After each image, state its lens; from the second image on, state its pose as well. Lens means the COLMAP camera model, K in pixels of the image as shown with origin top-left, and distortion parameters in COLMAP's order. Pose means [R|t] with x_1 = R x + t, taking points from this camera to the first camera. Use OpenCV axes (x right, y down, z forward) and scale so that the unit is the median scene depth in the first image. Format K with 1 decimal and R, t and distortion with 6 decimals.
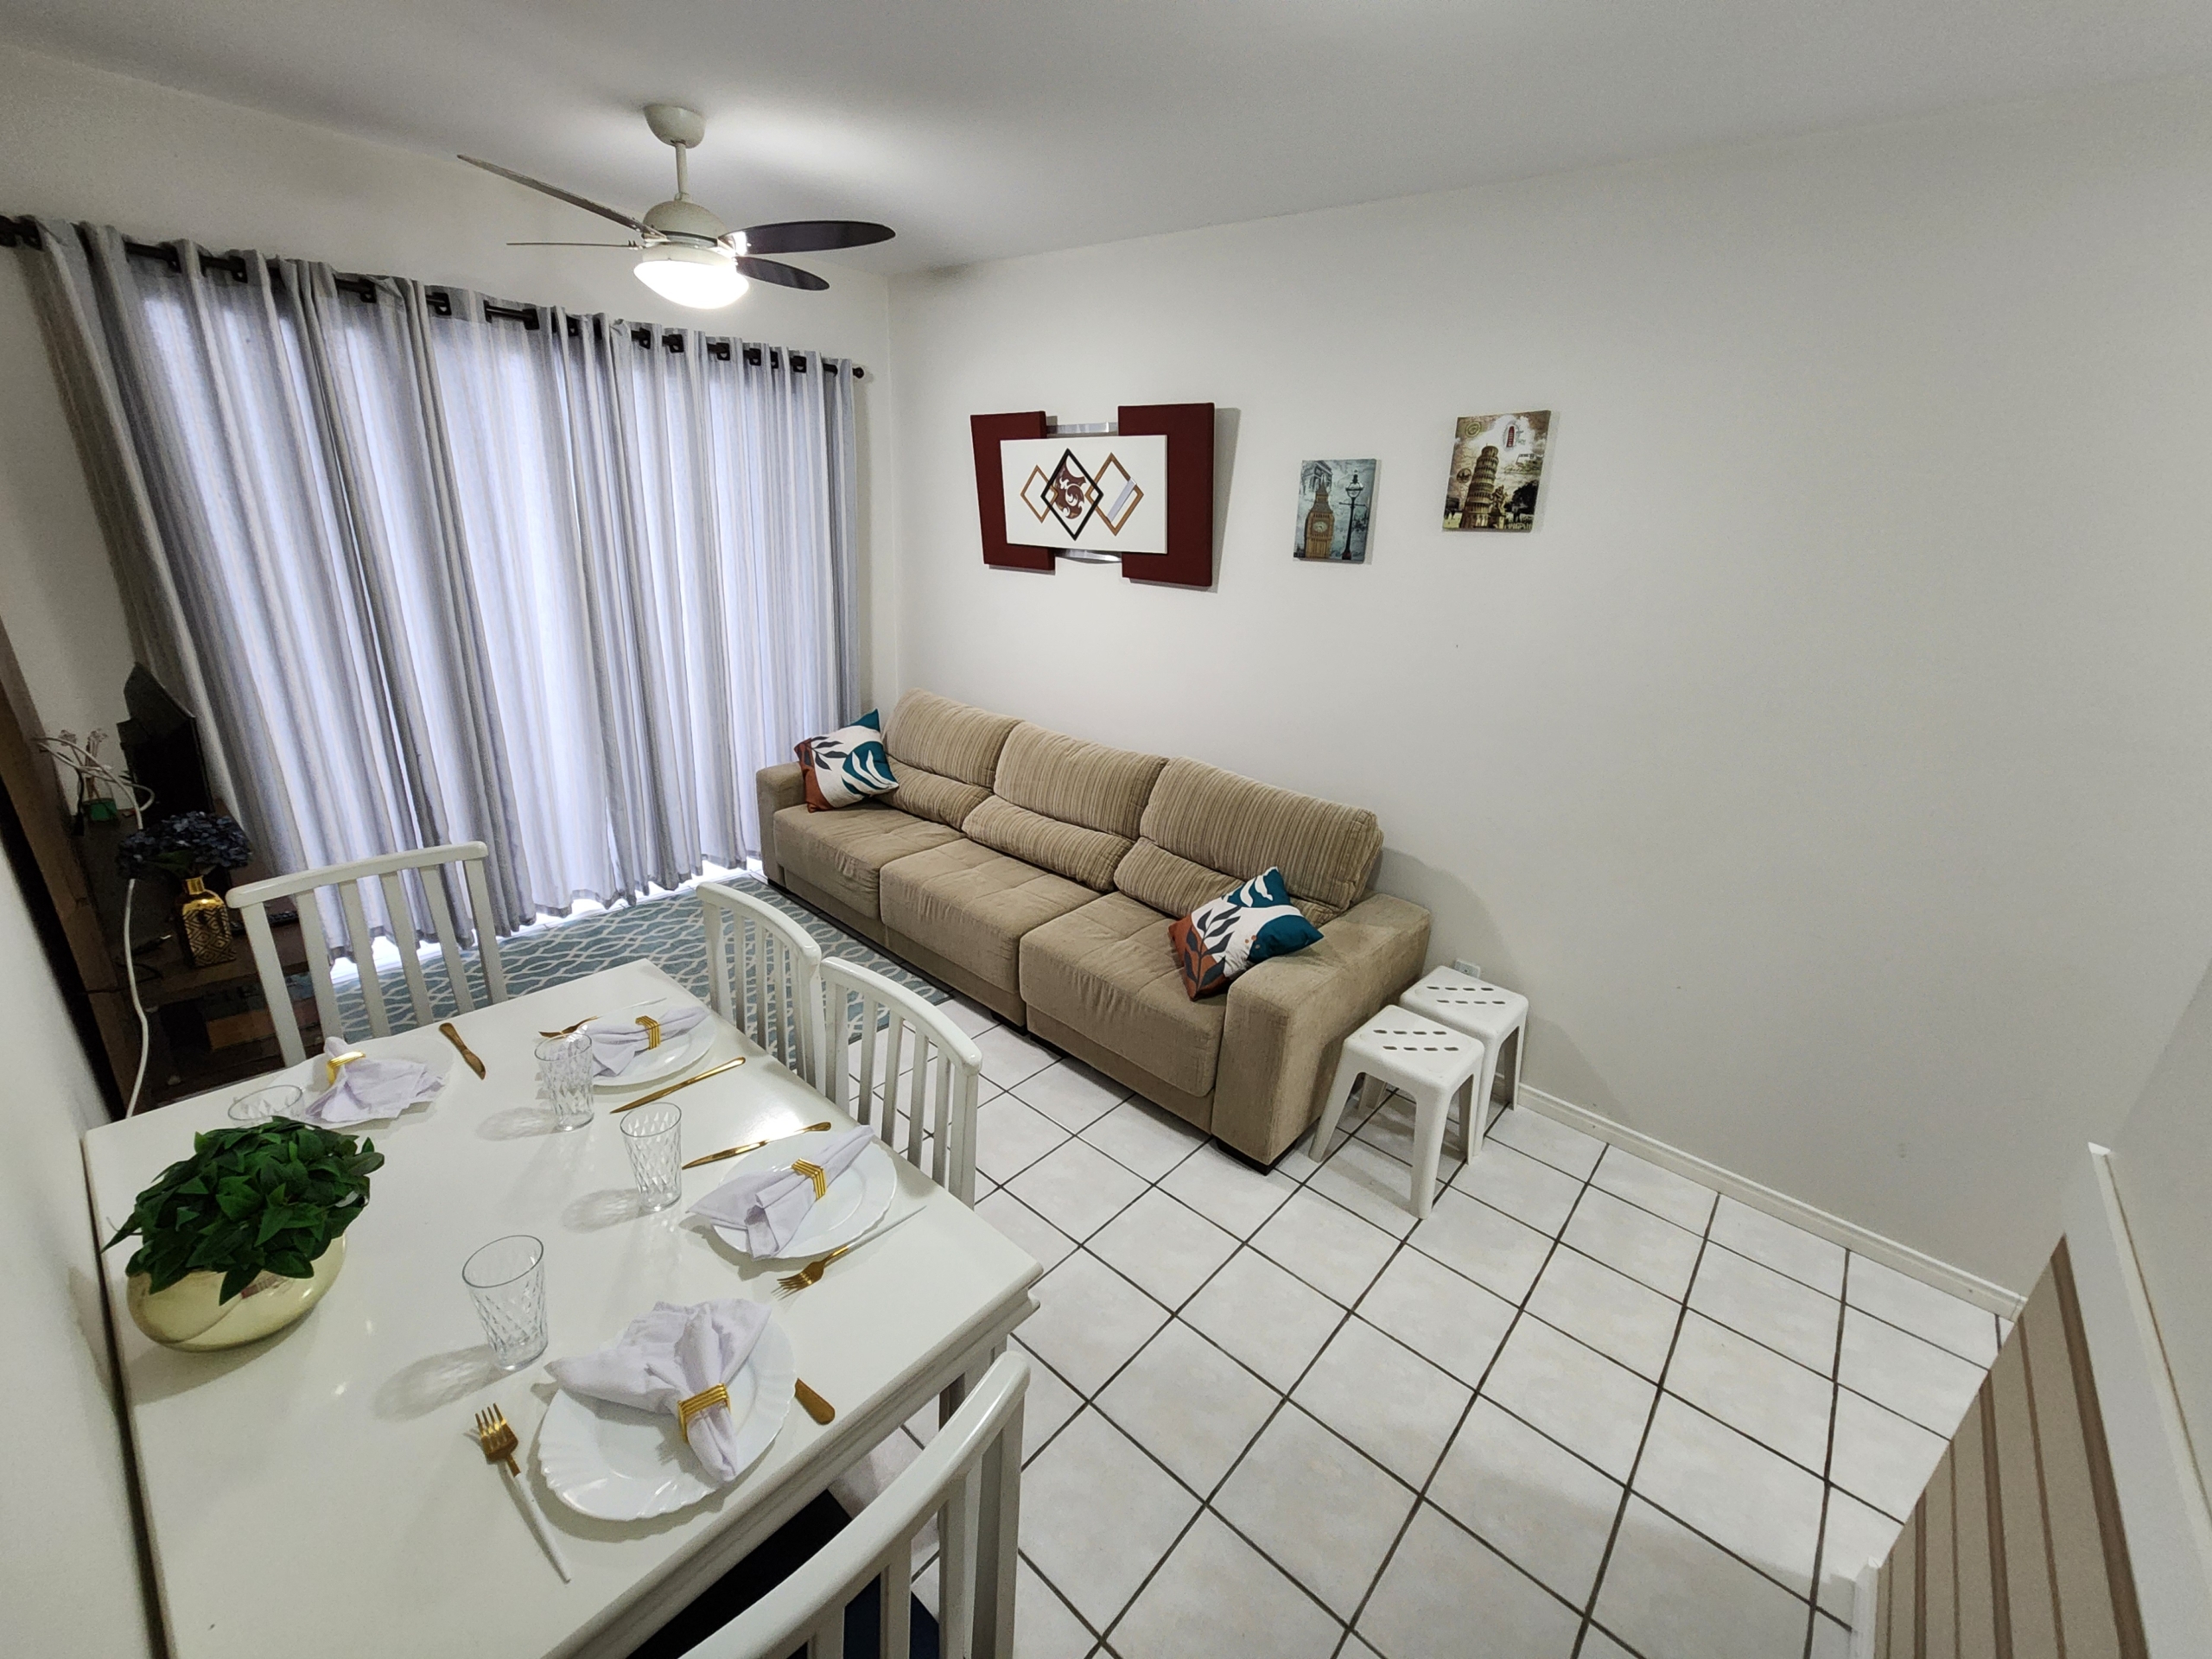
lens RADIAL K [[904.1, 0, 1114.4], [0, 904.1, 825.9], [0, 0, 1]] dist [-0.000523, -0.000061]
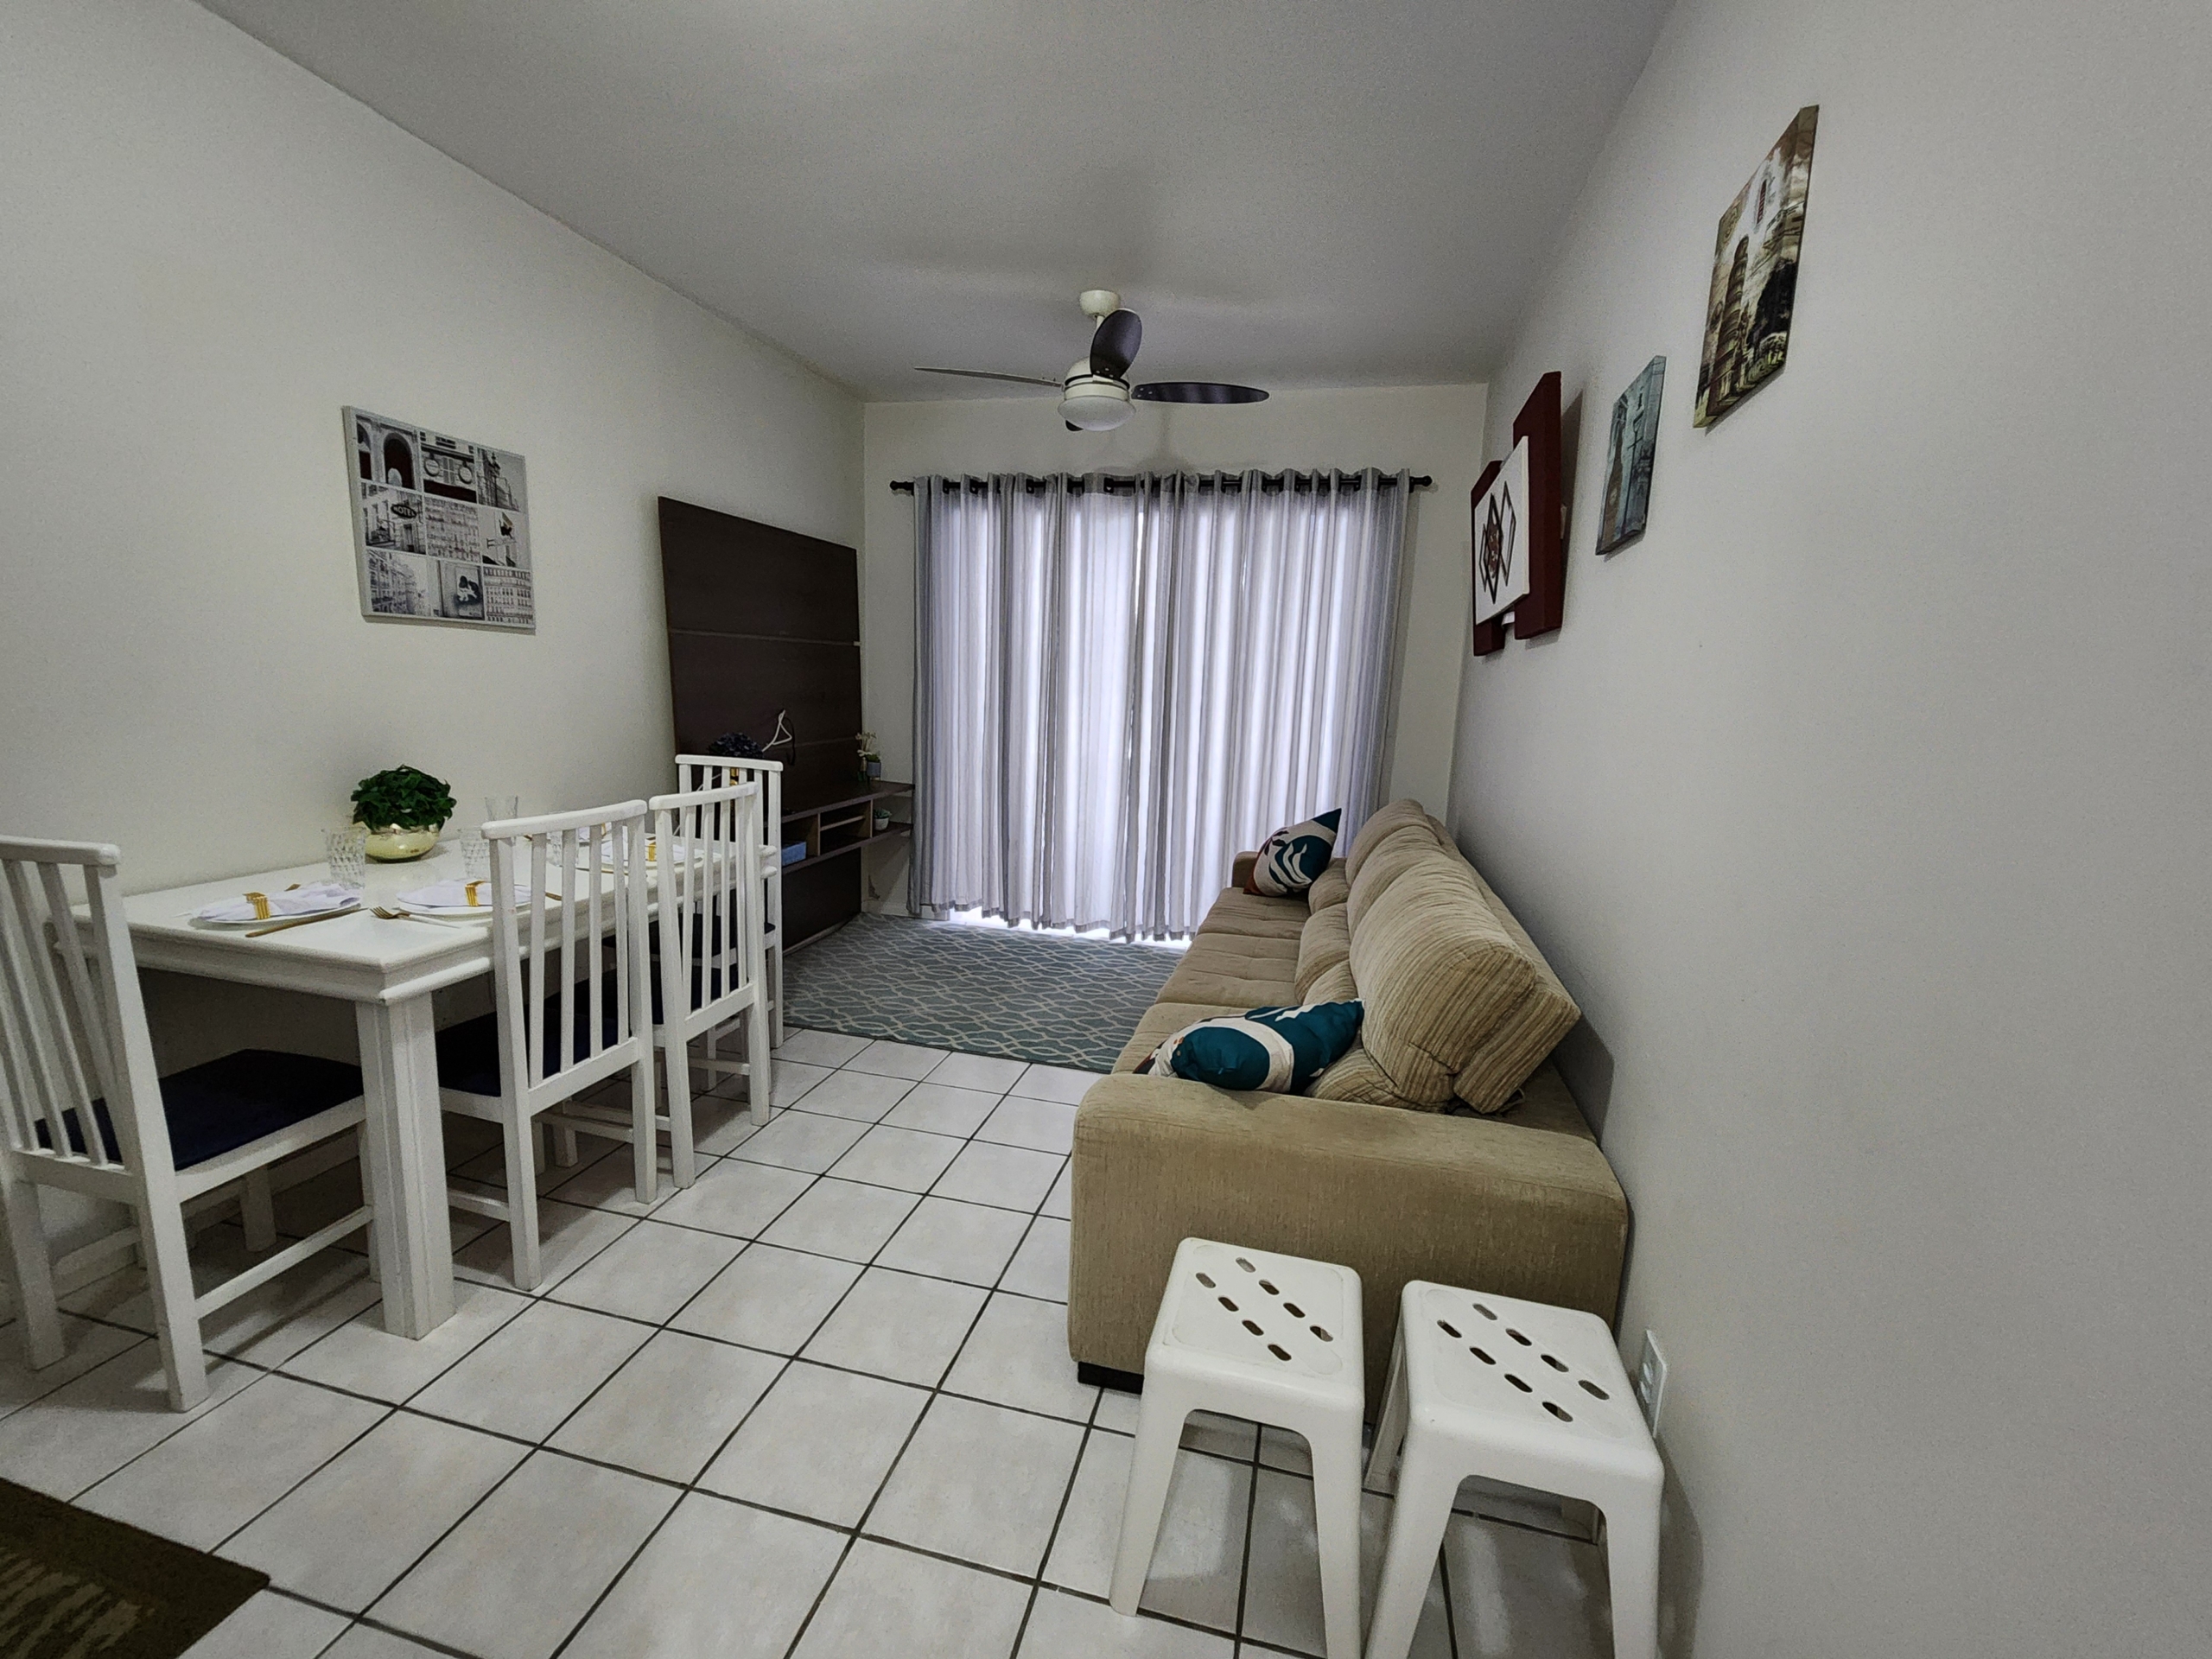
lens RADIAL K [[904.1, 0, 1114.4], [0, 904.1, 825.9], [0, 0, 1]] dist [-0.000523, -0.000061]
pose [[0.461439, 0.100222, -0.881493, 0.522790], [-0.312305, 0.948350, -0.055661, 0.015847], [0.830385, 0.300979, 0.468906, 0.414811]]
